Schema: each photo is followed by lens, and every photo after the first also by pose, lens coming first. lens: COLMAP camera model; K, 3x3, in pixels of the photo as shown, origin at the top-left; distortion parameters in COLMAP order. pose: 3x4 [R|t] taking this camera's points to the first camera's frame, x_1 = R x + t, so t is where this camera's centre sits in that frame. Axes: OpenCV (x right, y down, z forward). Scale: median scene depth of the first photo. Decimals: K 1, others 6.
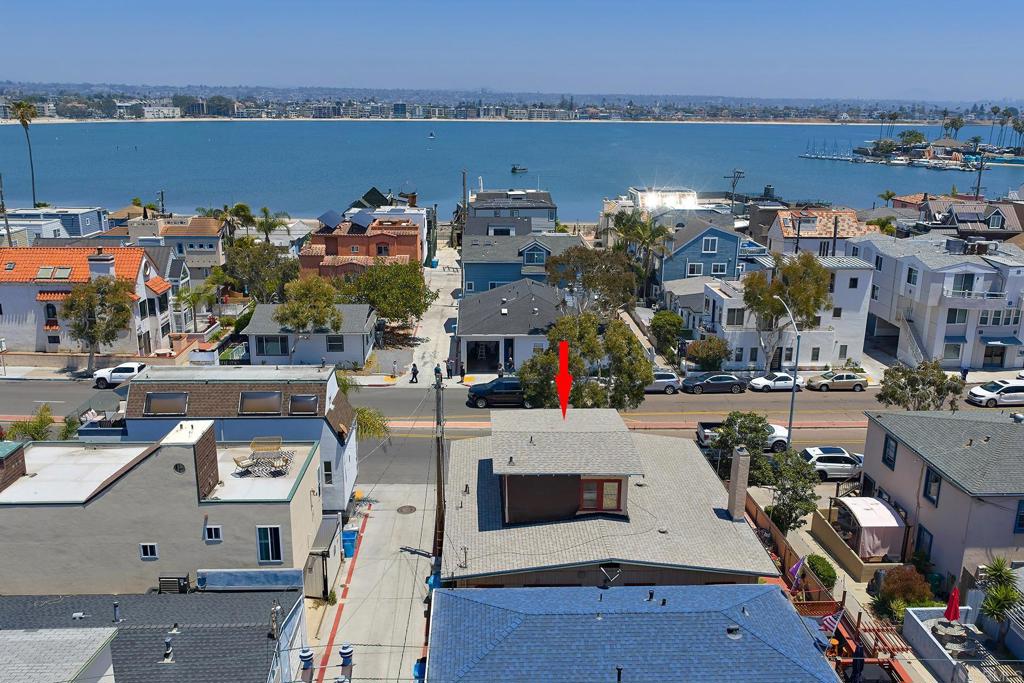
lens RADIAL K [[845.2, 0, 518.6], [0, 845.2, 339.2], [0, 0, 1]] dist [0.019891, -0.027506]
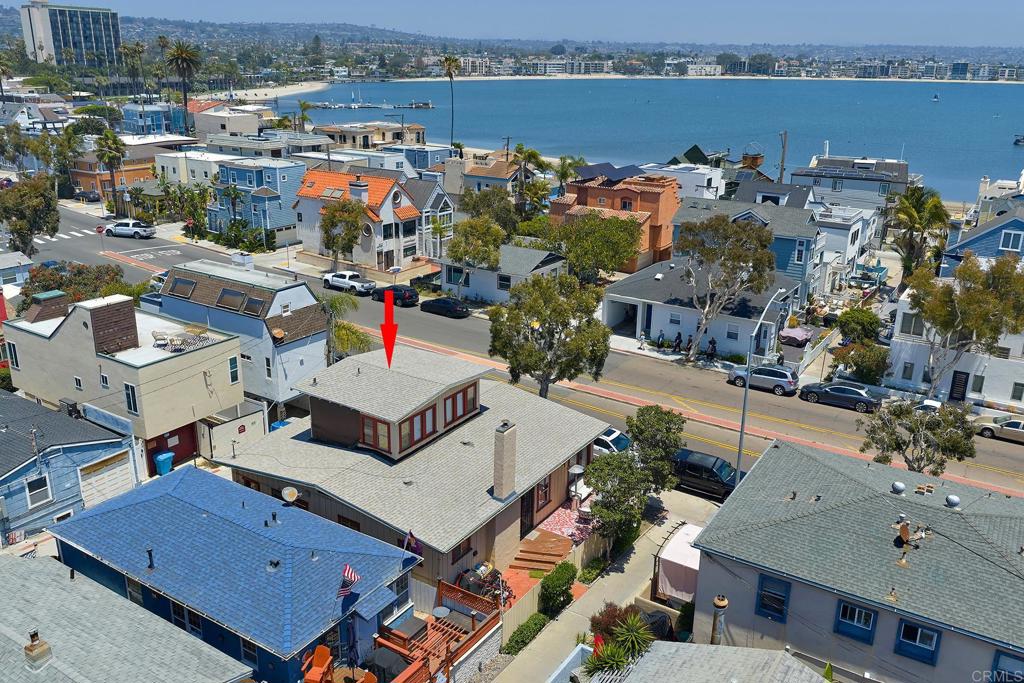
lens RADIAL K [[845.2, 0, 518.6], [0, 845.2, 339.2], [0, 0, 1]] dist [0.019891, -0.027506]
pose [[0.815426, 0.186392, -0.548031, 0.370955], [-0.161834, 0.982395, 0.093328, -0.025413], [0.555778, 0.012588, 0.831235, 0.111779]]
